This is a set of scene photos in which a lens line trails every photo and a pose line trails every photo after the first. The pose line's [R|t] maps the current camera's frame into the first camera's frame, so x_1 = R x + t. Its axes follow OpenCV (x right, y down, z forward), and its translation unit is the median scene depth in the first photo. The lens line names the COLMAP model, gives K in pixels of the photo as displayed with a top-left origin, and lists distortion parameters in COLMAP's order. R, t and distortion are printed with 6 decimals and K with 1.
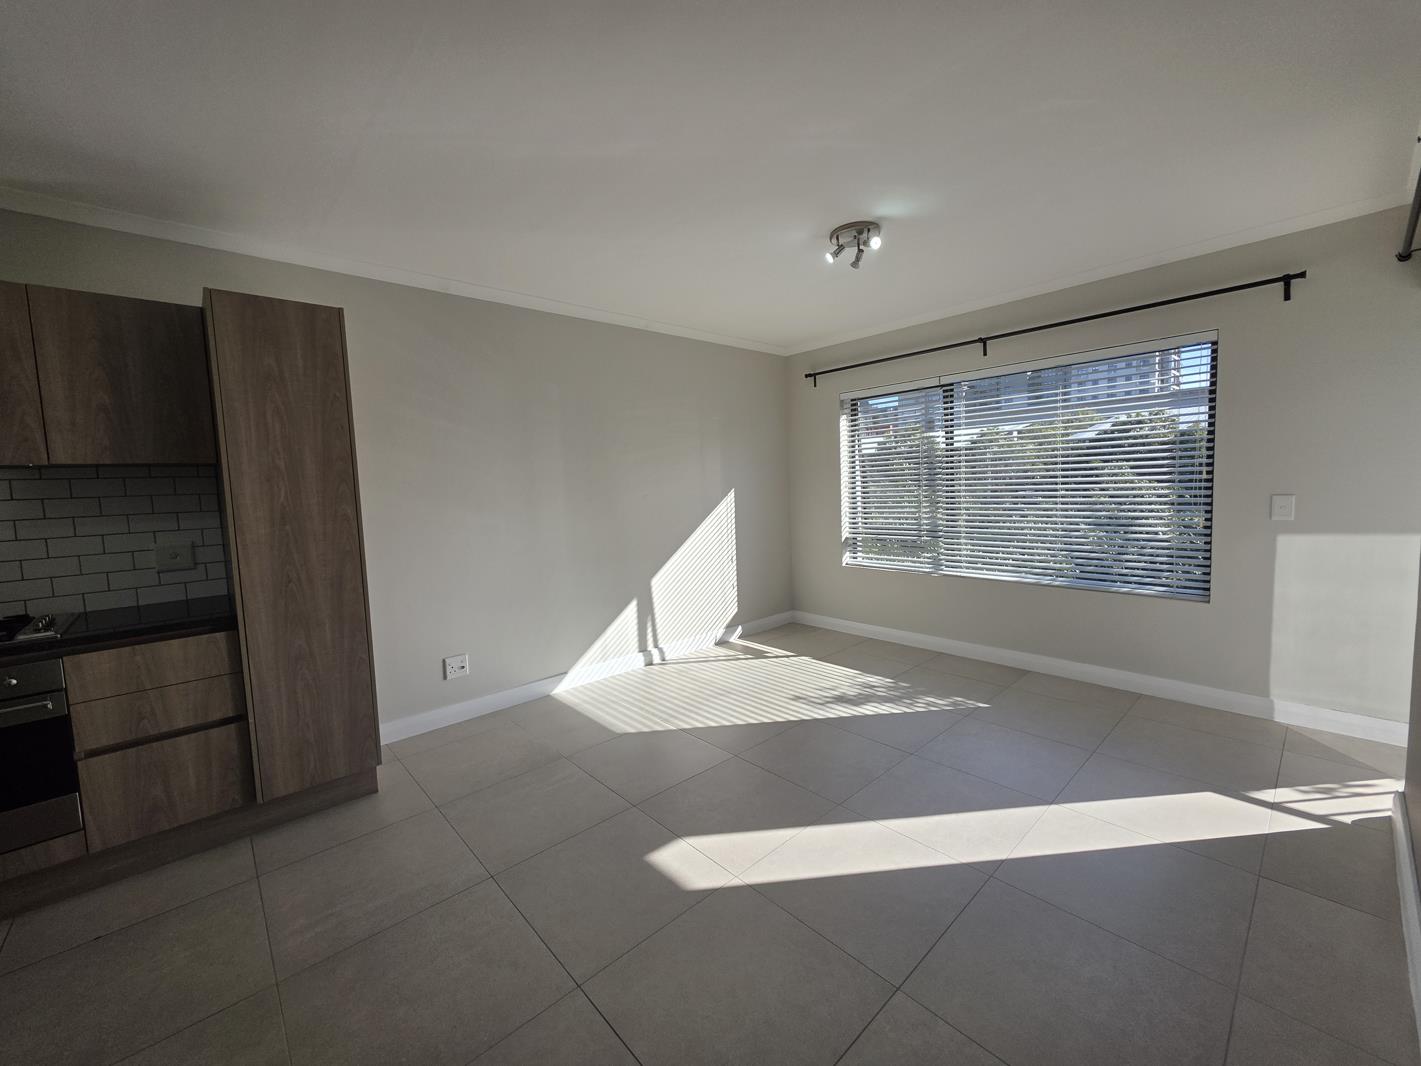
lens RADIAL K [[562.6, 0, 707.3], [0, 562.6, 527.8], [0, 0, 1]] dist [-0.000549, 0.000225]
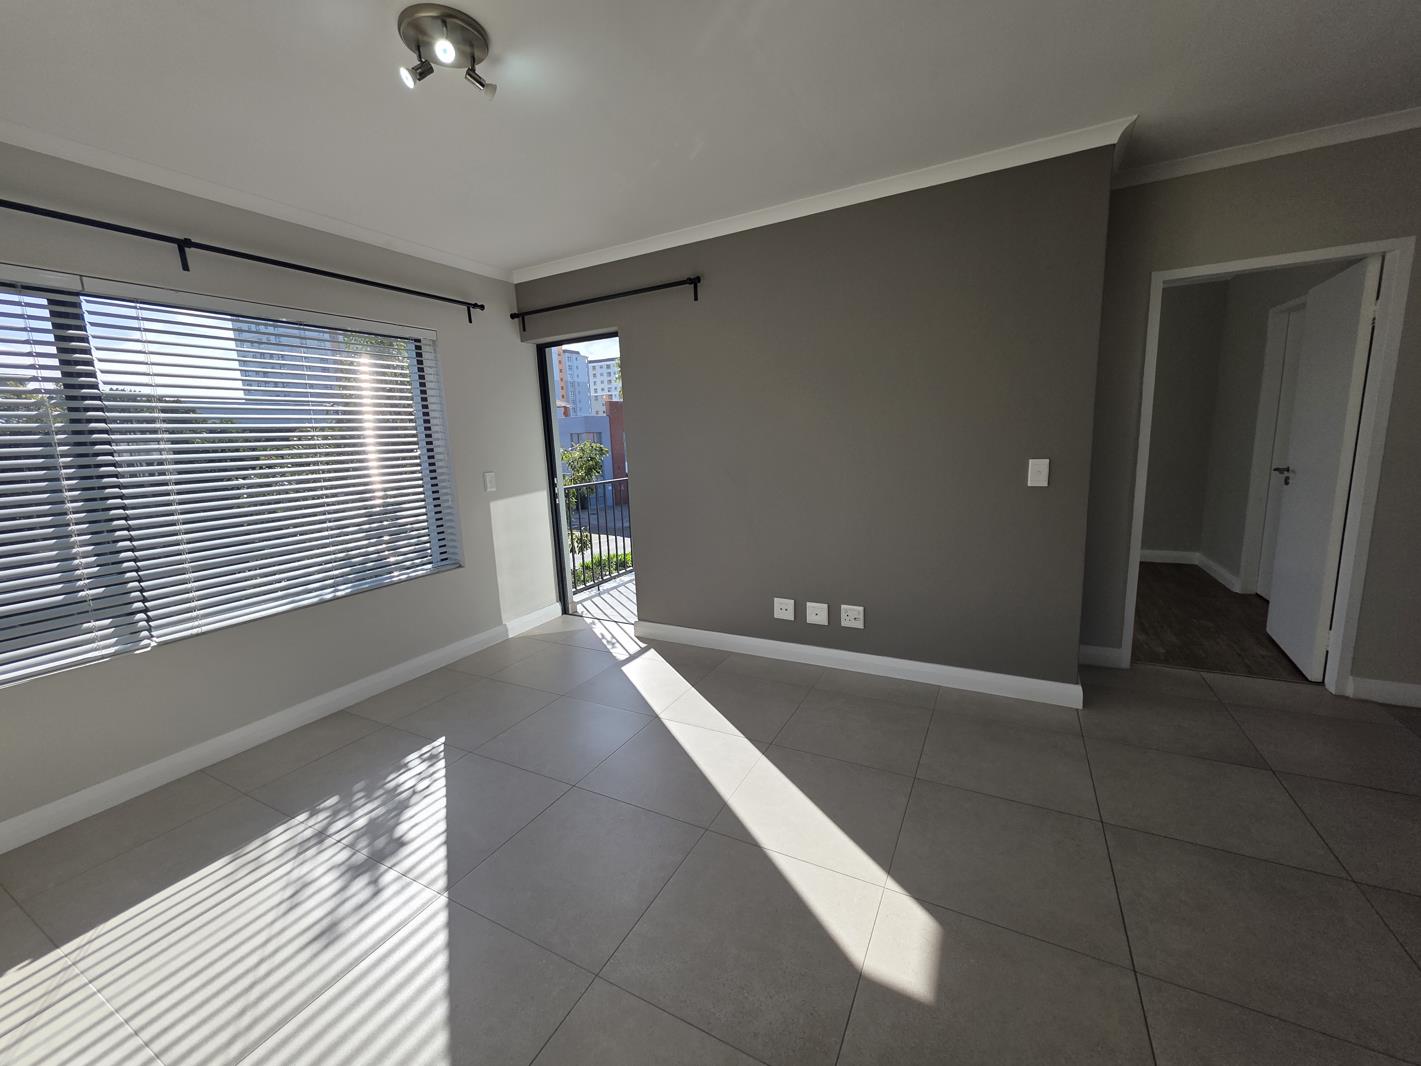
lens RADIAL K [[562.6, 0, 707.5], [0, 562.6, 529.6], [0, 0, 1]] dist [-0.000549, 0.000225]
pose [[-0.335740, -0.102593, 0.936351, -0.350219], [0.134020, 0.978735, 0.155292, -0.053068], [-0.932372, 0.177628, -0.314851, 0.816269]]
